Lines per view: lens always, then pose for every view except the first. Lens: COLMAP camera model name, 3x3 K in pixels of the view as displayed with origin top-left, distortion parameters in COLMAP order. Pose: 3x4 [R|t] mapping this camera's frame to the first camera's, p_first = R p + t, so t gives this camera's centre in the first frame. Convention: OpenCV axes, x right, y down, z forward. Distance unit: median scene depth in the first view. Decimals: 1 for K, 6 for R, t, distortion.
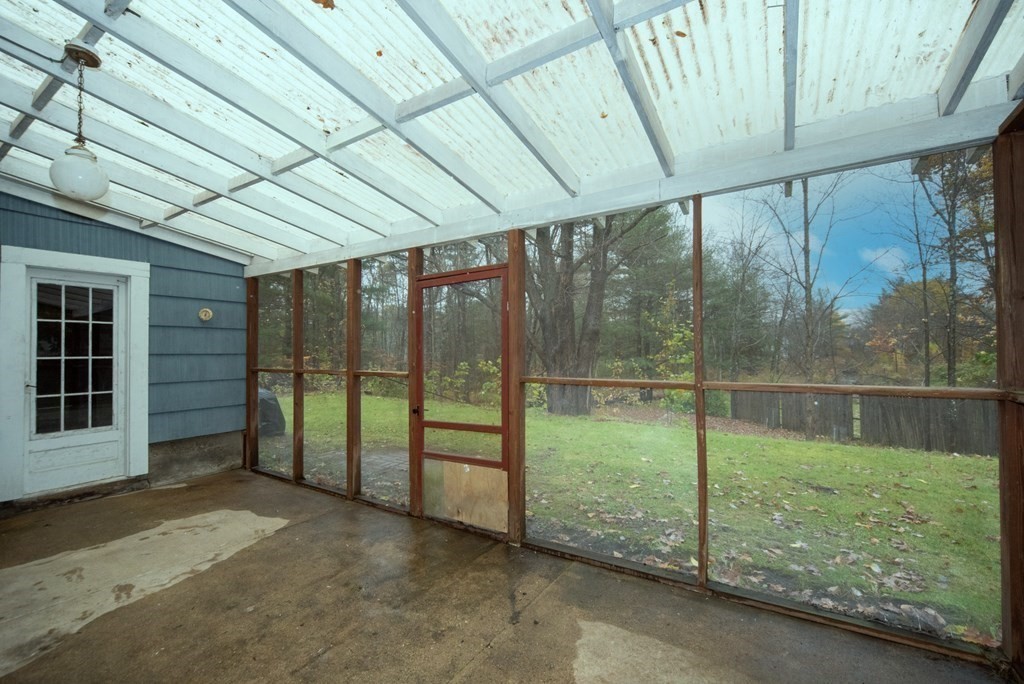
lens RADIAL K [[479.6, 0, 619.3], [0, 479.6, 347.2], [0, 0, 1]] dist [-0.002278, -0.000332]
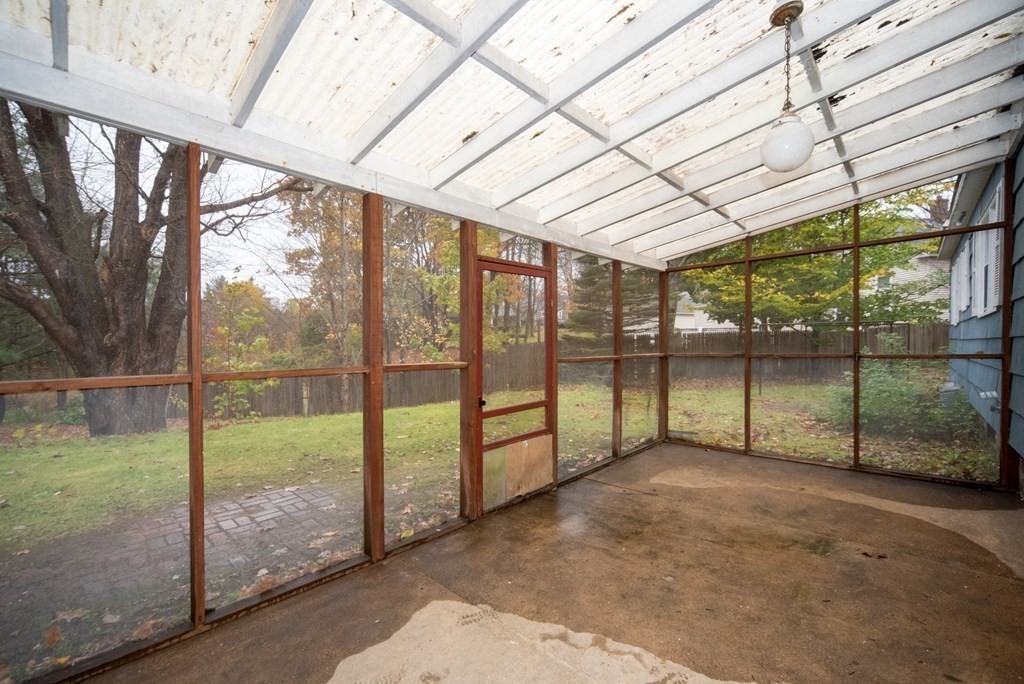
lens RADIAL K [[406.8, 0, 512.6], [0, 406.8, 346.7], [0, 0, 1]] dist [-0.001480, 0.000298]
pose [[0.235508, -0.004689, 0.971861, -1.182566], [-0.011004, 0.999911, 0.007491, 0.020433], [-0.971810, -0.012459, 0.235436, 0.774500]]
